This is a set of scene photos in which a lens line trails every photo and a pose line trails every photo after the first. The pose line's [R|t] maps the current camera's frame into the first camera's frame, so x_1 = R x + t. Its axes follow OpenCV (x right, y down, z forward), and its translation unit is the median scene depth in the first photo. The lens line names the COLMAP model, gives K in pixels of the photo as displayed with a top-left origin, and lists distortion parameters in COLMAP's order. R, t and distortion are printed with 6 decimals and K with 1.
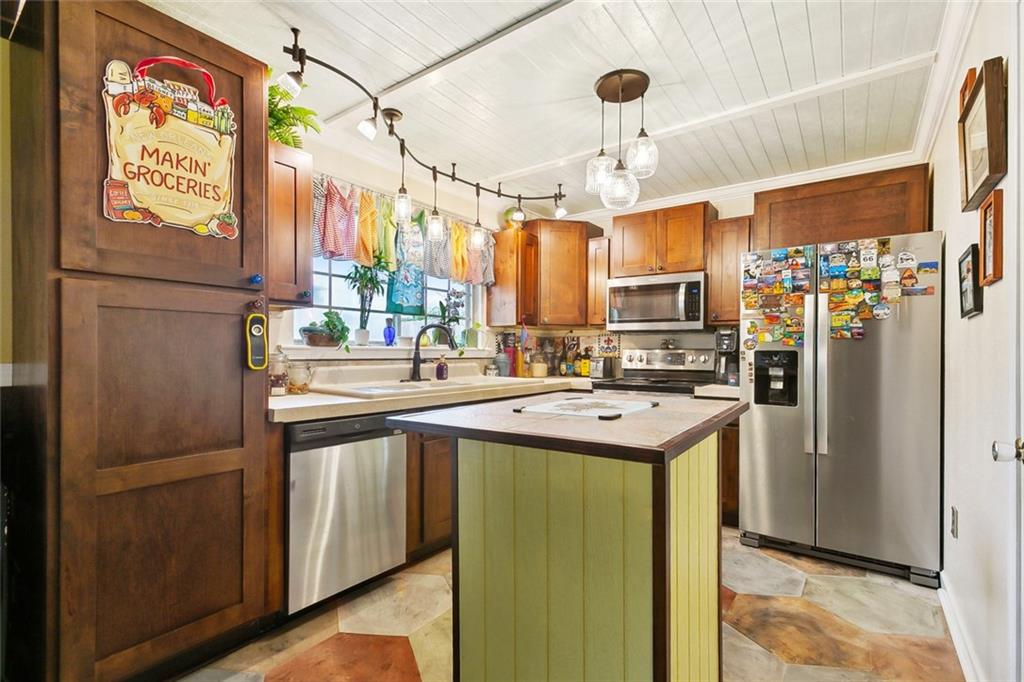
lens RADIAL K [[459.2, 0, 520.7], [0, 459.2, 348.7], [0, 0, 1]] dist [0.002136, 0.000803]
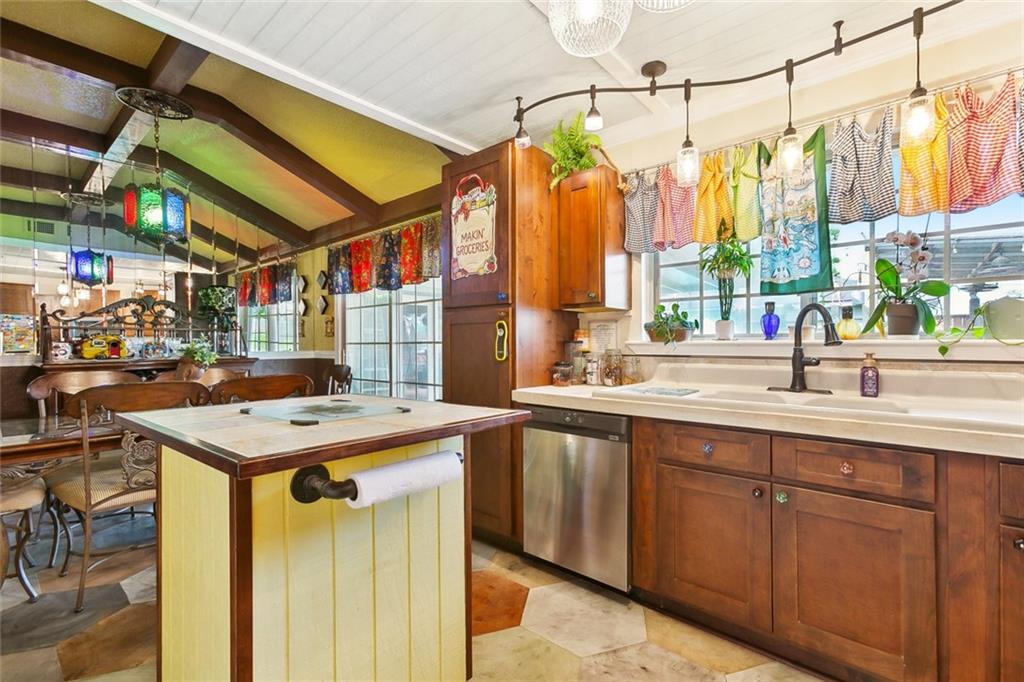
lens RADIAL K [[459.2, 0, 518.4], [0, 459.2, 342.8], [0, 0, 1]] dist [0.002136, 0.000803]
pose [[-0.078031, -0.003682, -0.996944, 0.719419], [0.007637, 0.999962, -0.004291, -0.000906], [0.996922, -0.007948, -0.078000, 0.996203]]
